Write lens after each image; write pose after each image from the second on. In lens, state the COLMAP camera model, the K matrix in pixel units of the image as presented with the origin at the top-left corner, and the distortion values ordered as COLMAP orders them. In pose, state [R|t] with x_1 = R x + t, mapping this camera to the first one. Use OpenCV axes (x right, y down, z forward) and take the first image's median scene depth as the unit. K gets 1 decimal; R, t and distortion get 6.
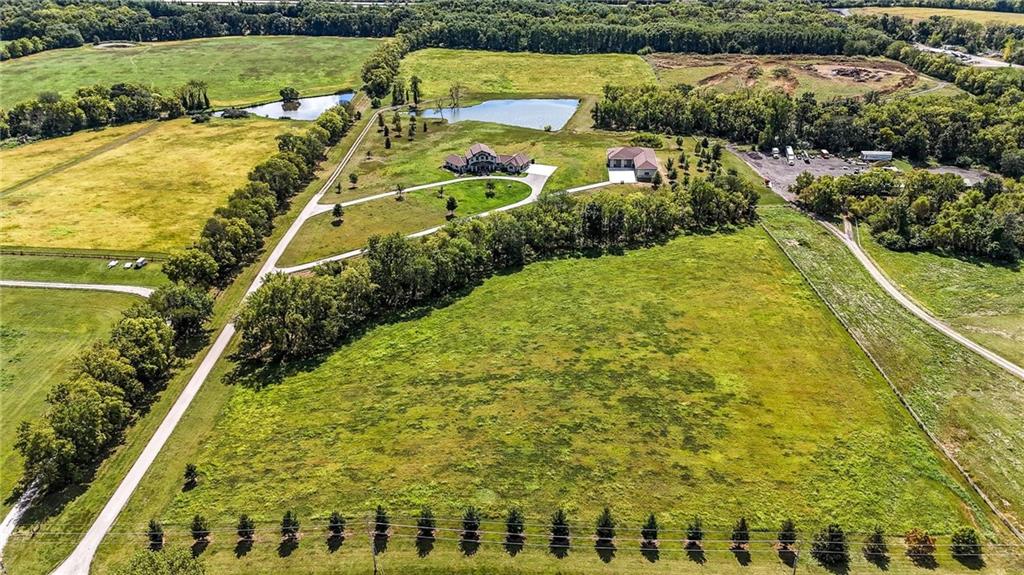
lens RADIAL K [[756.6, 0, 514.7], [0, 756.6, 282.7], [0, 0, 1]] dist [0.077145, -0.073338]
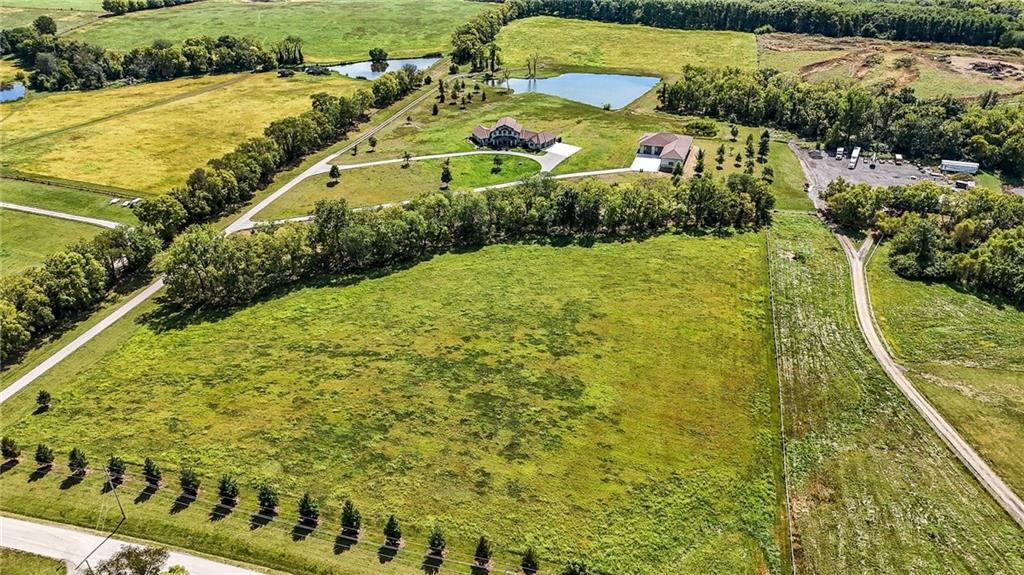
lens RADIAL K [[756.6, 0, 514.7], [0, 756.6, 282.7], [0, 0, 1]] dist [0.077145, -0.073338]
pose [[0.967870, 0.126011, -0.217598, 0.186146], [-0.117159, 0.991689, 0.053163, -0.022242], [0.222489, -0.025961, 0.974589, 0.034479]]
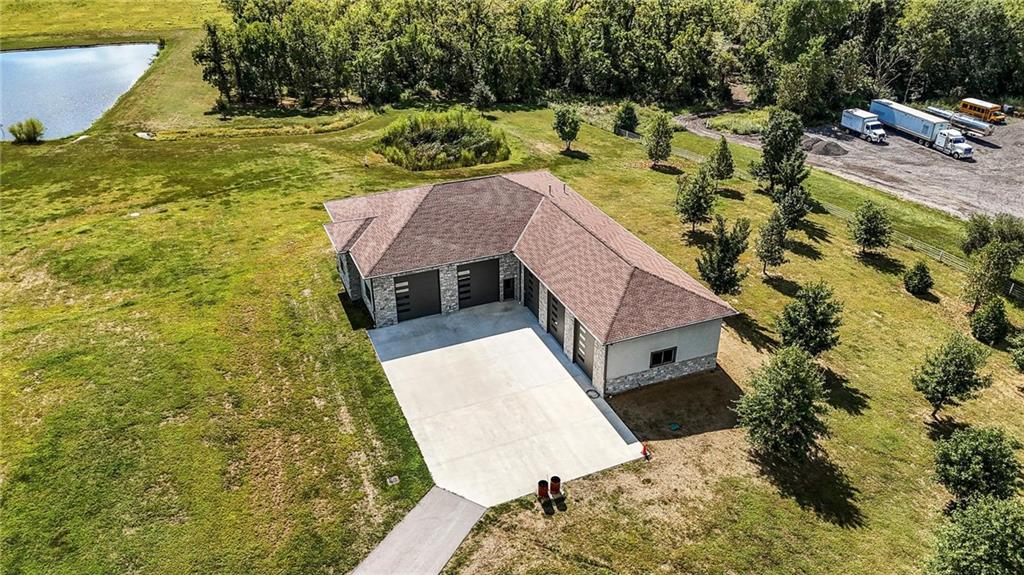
lens RADIAL K [[756.6, 0, 514.7], [0, 756.6, 282.7], [0, 0, 1]] dist [0.077145, -0.073338]
pose [[0.891419, -0.199582, 0.406866, 0.082044], [0.195320, 0.979335, 0.052463, -0.151151], [-0.408929, 0.032702, 0.911980, 0.778443]]
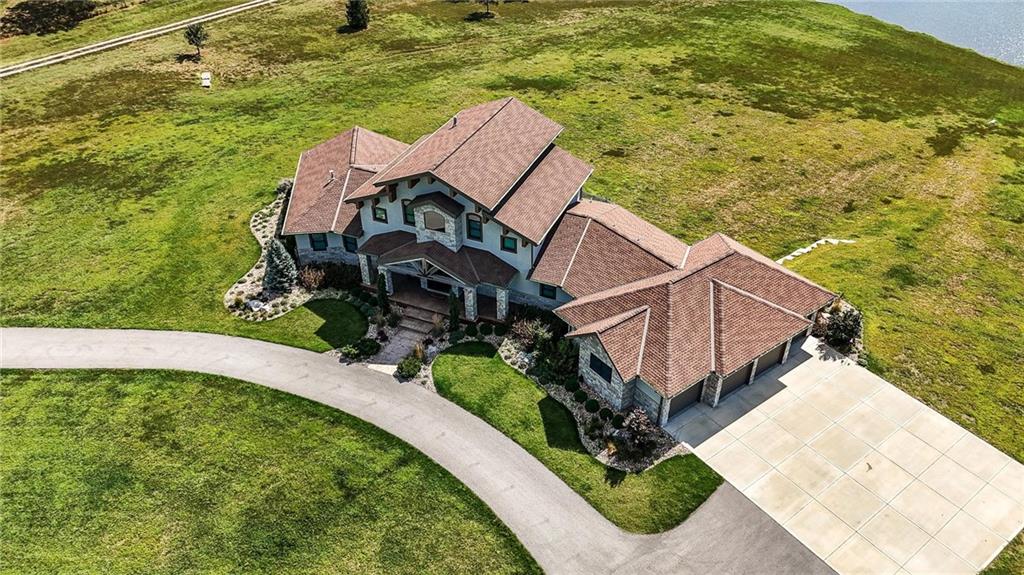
lens RADIAL K [[756.6, 0, 514.7], [0, 756.6, 282.7], [0, 0, 1]] dist [0.077145, -0.073338]
pose [[0.846173, 0.321242, -0.425200, 0.027257], [-0.252761, 0.944361, 0.210461, -0.166584], [0.469151, -0.070613, 0.880290, 0.792014]]
